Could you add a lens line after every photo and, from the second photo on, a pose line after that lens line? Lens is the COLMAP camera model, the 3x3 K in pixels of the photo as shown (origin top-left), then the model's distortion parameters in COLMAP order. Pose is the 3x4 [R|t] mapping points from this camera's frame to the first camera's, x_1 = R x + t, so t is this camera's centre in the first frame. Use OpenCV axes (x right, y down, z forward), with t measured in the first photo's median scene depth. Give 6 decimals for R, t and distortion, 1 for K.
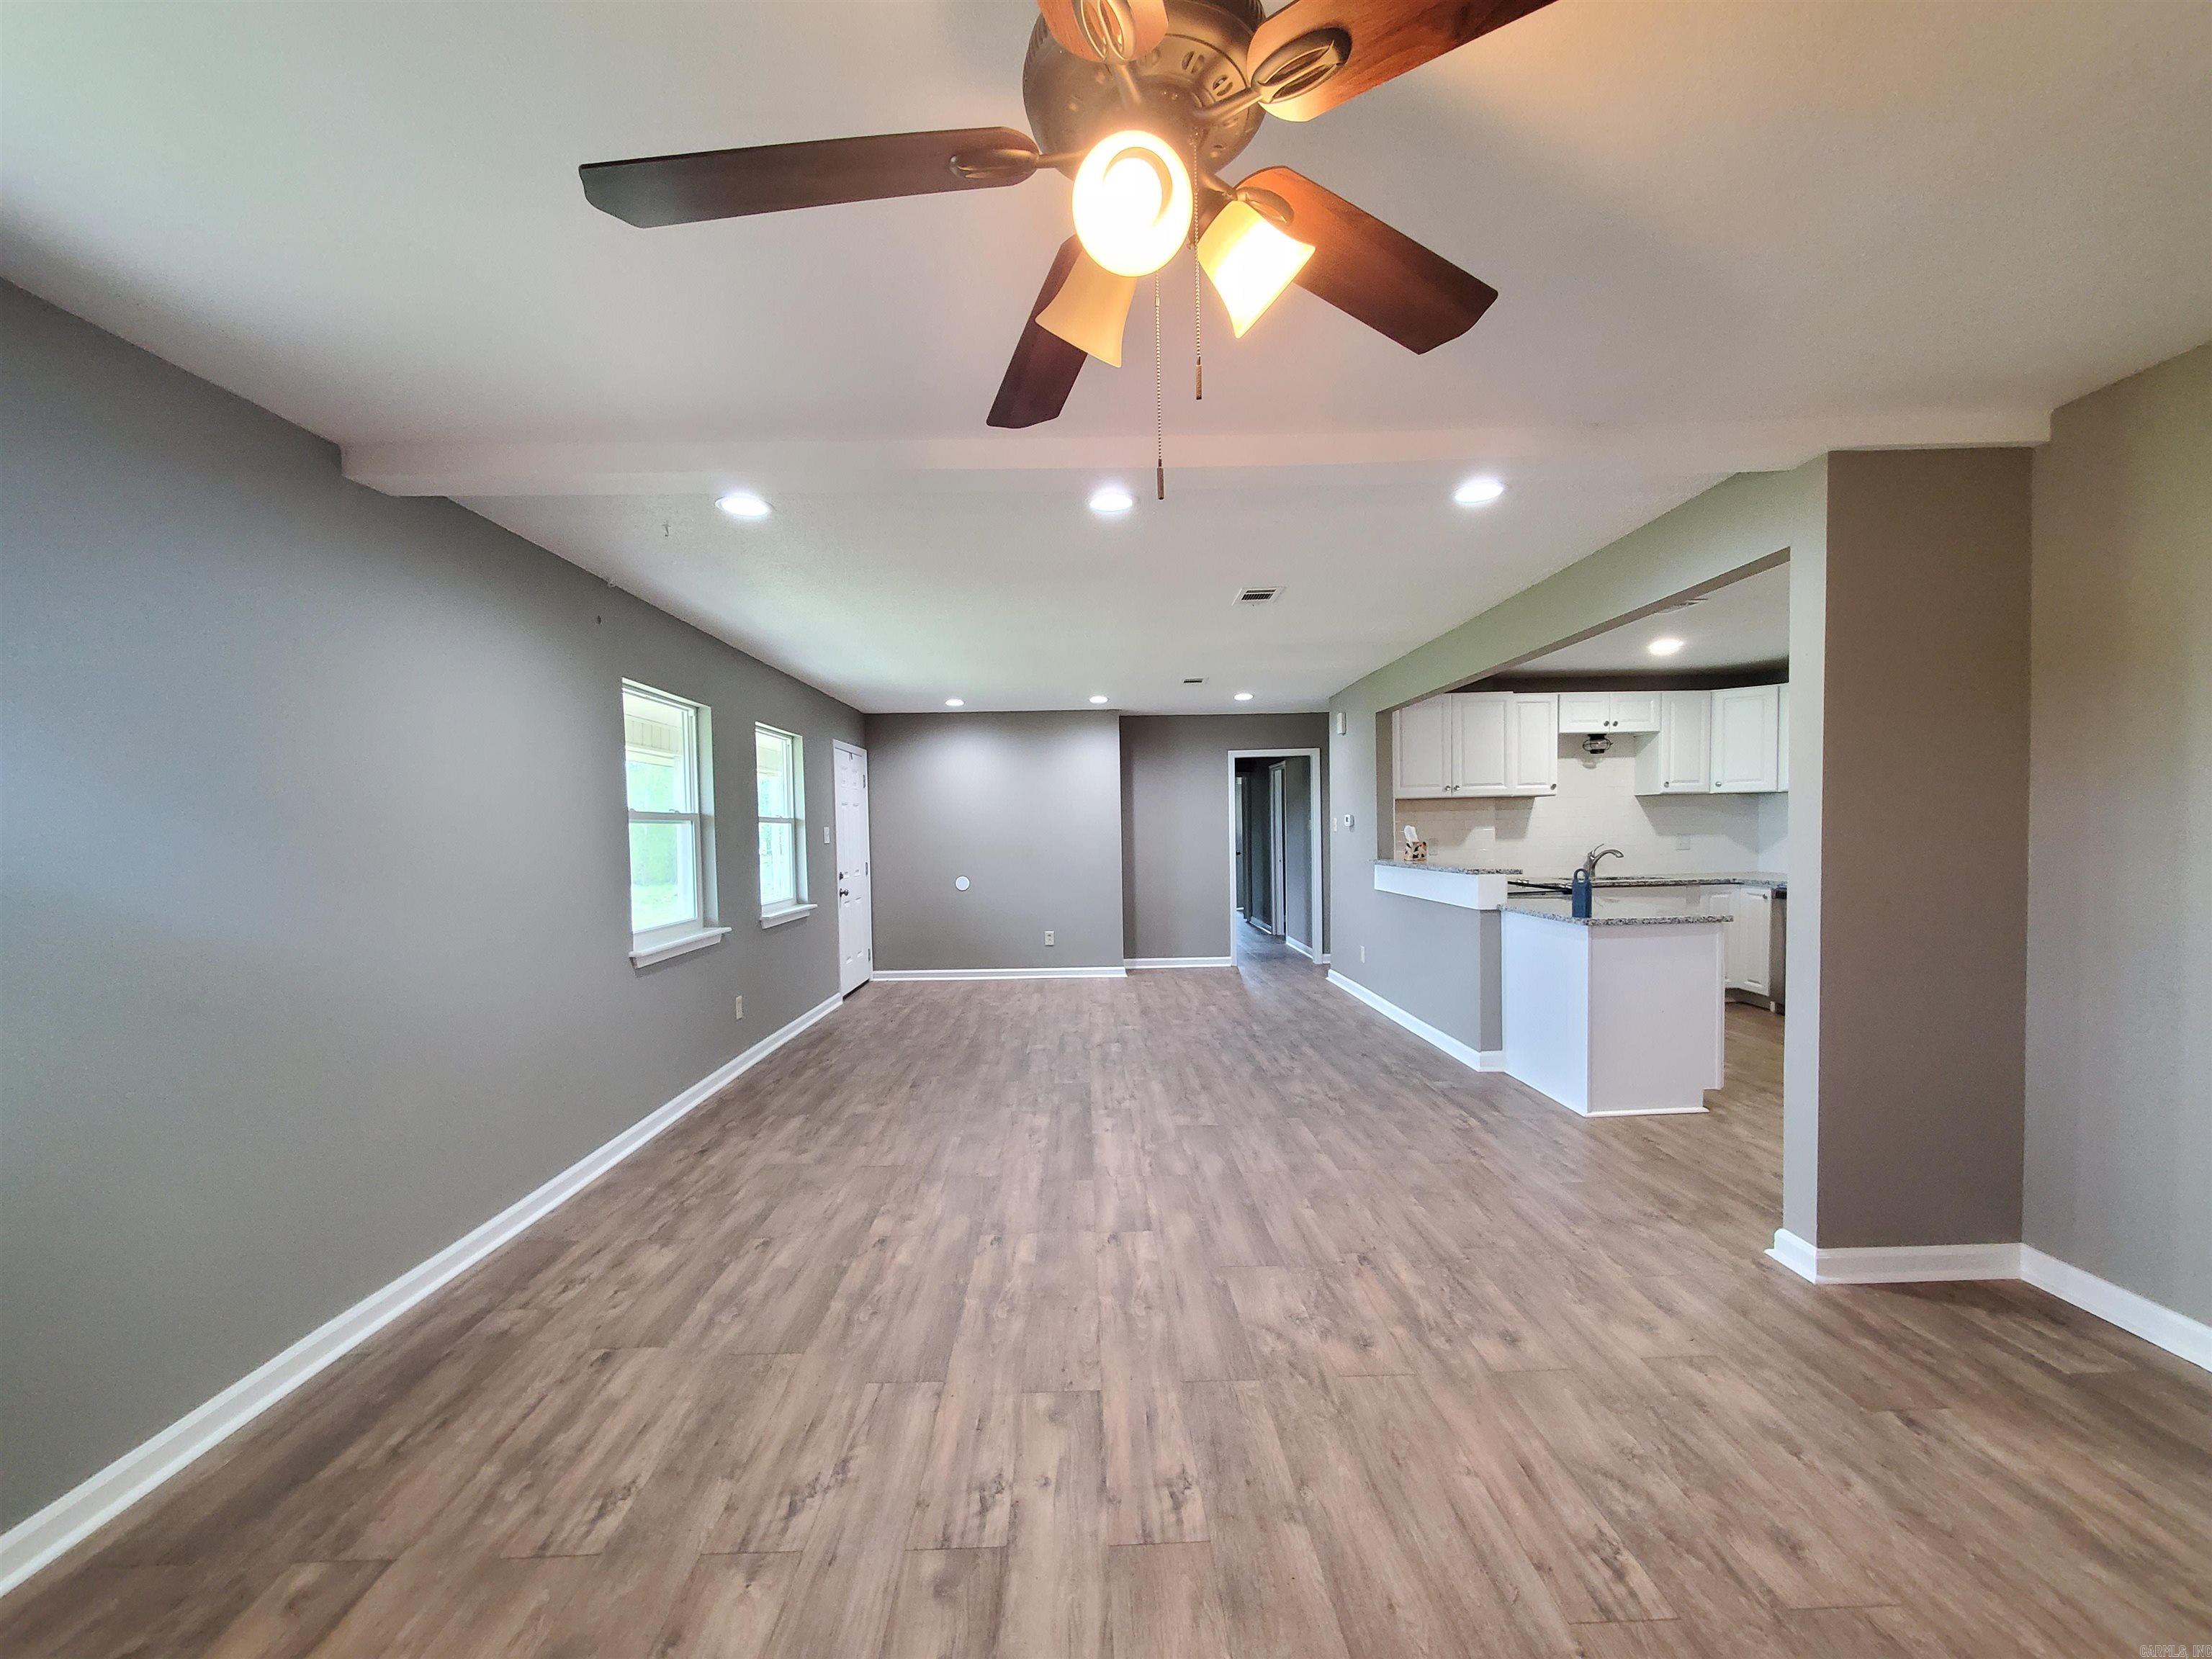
lens RADIAL K [[869.9, 0, 1097.4], [0, 869.9, 862.1], [0, 0, 1]] dist [-0.000586, -0.000027]
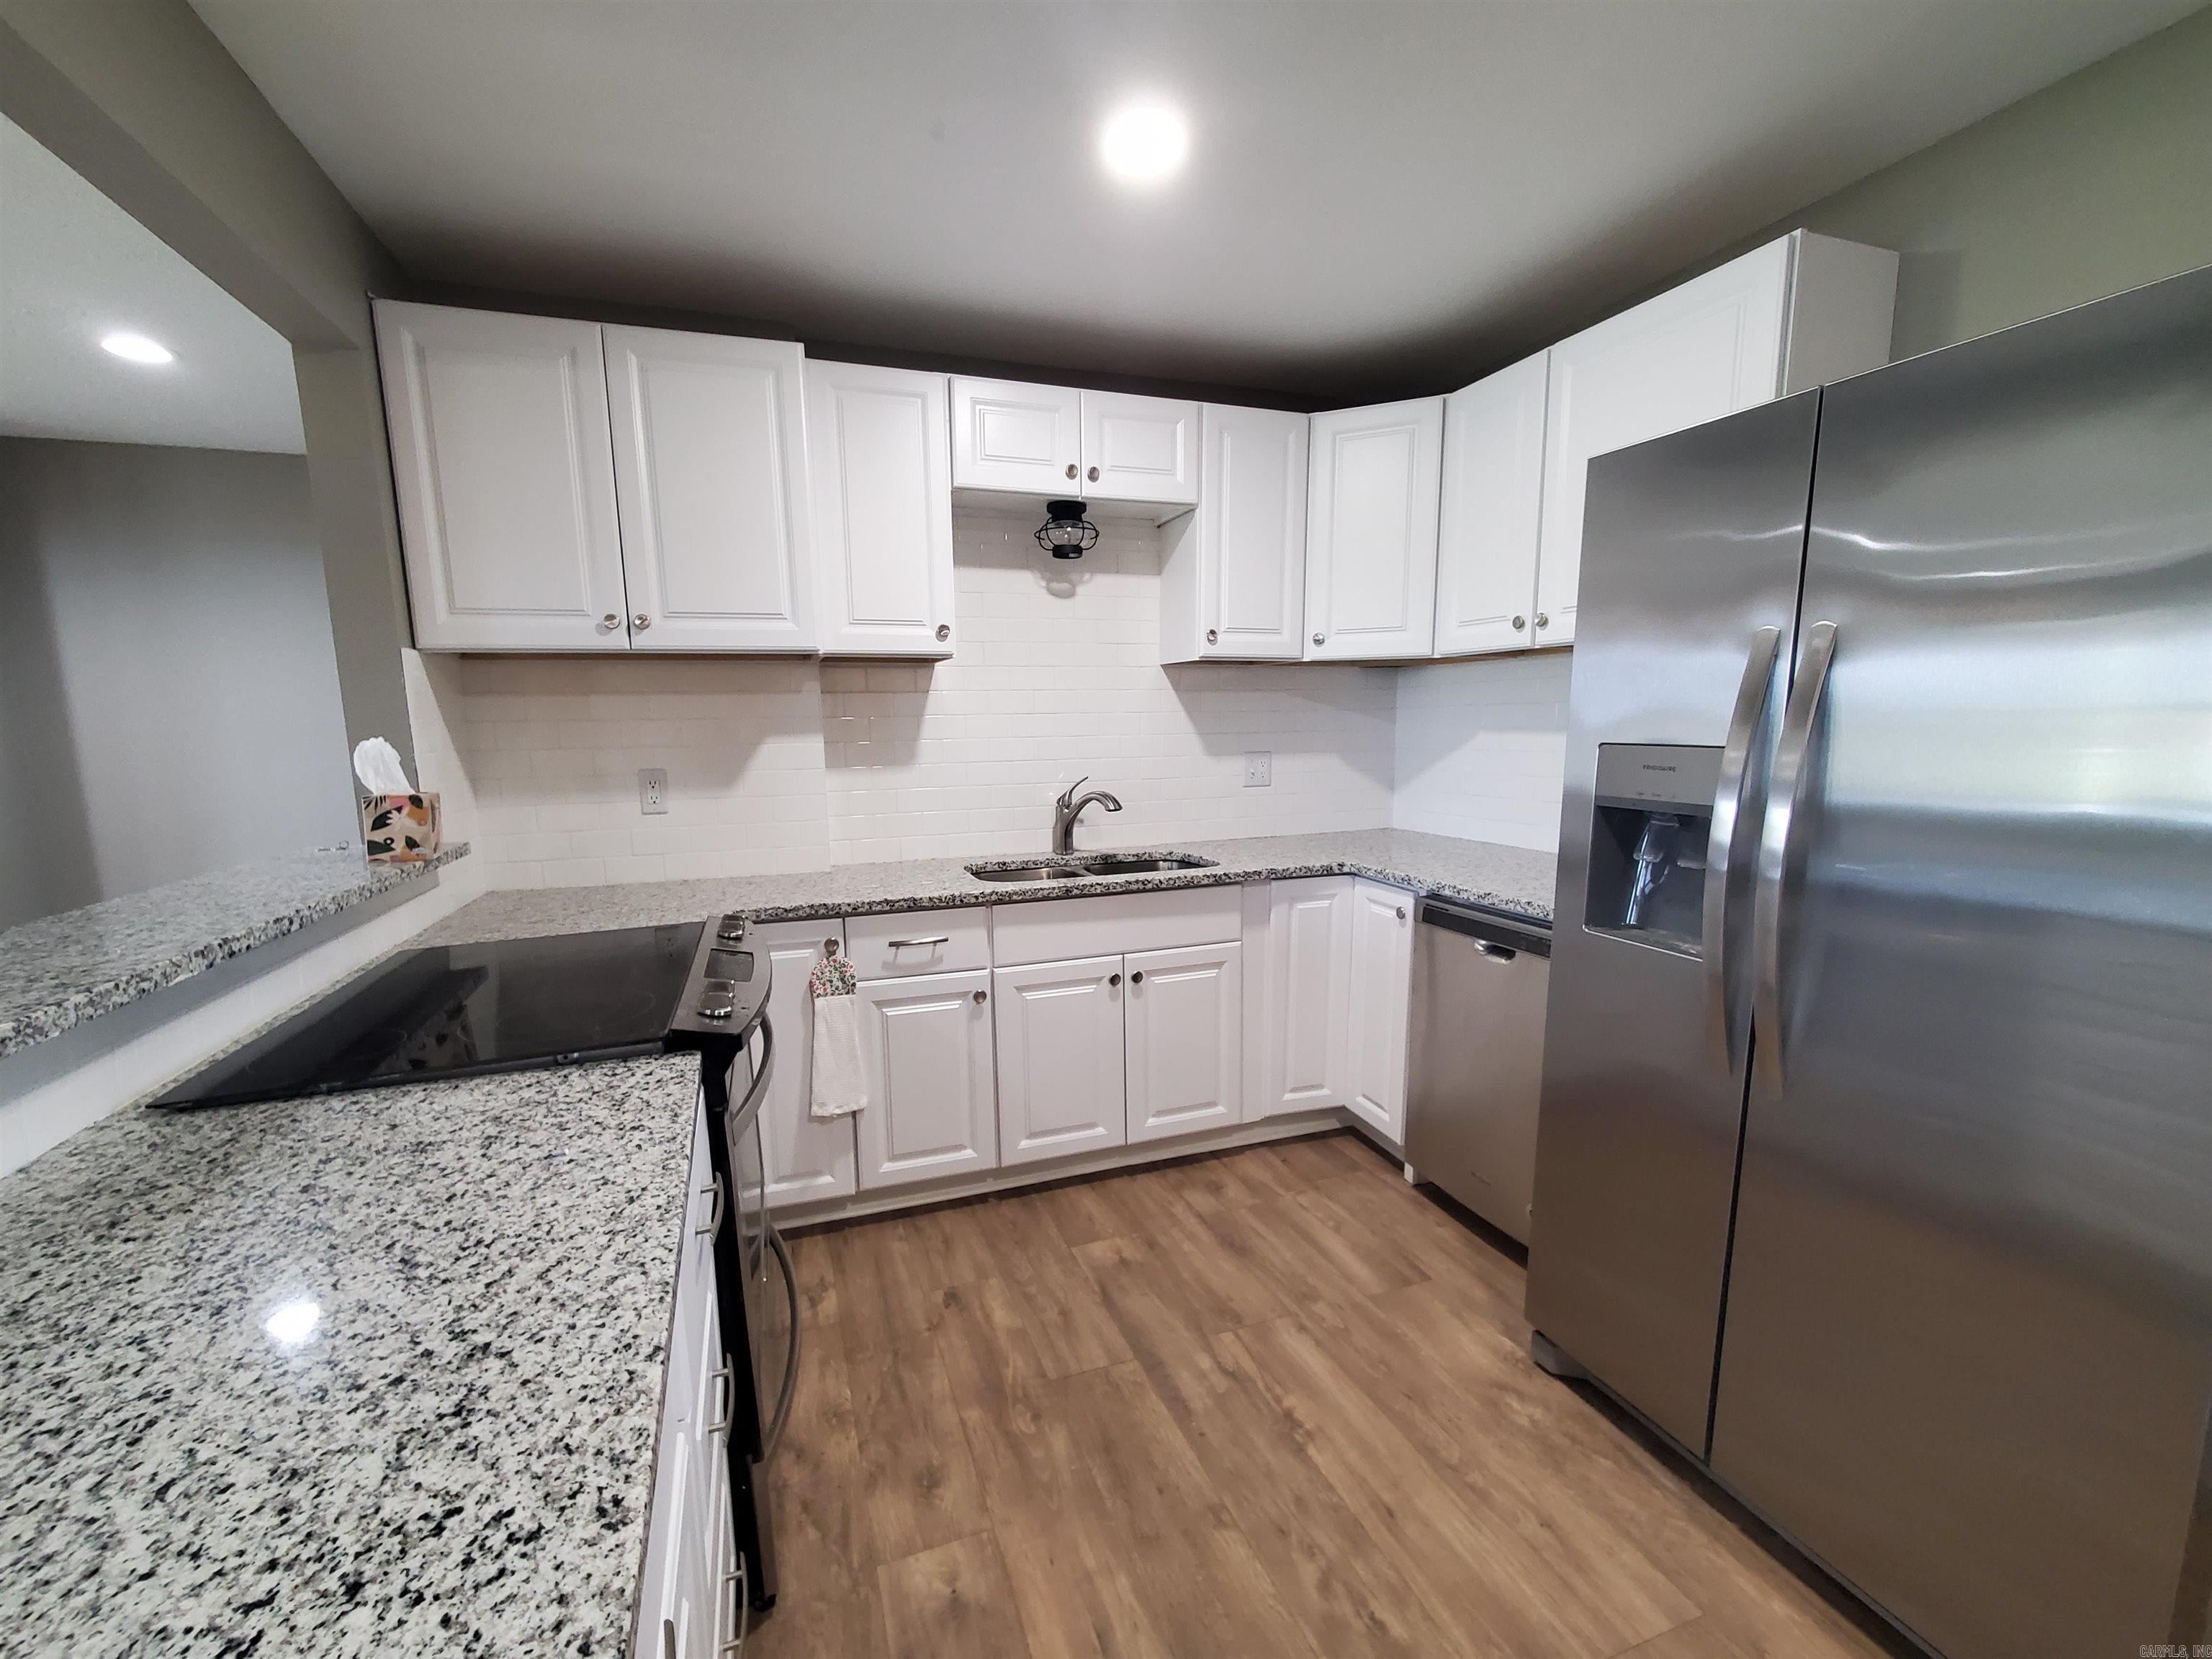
lens RADIAL K [[933.6, 0, 1126.0], [0, 933.6, 861.0], [0, 0, 1]] dist [-0.007258, -0.000155]
pose [[0.939925, -0.045191, 0.338377, 0.719042], [0.009079, 0.994158, 0.107552, -0.047509], [-0.341261, -0.098018, 0.934844, 0.913733]]
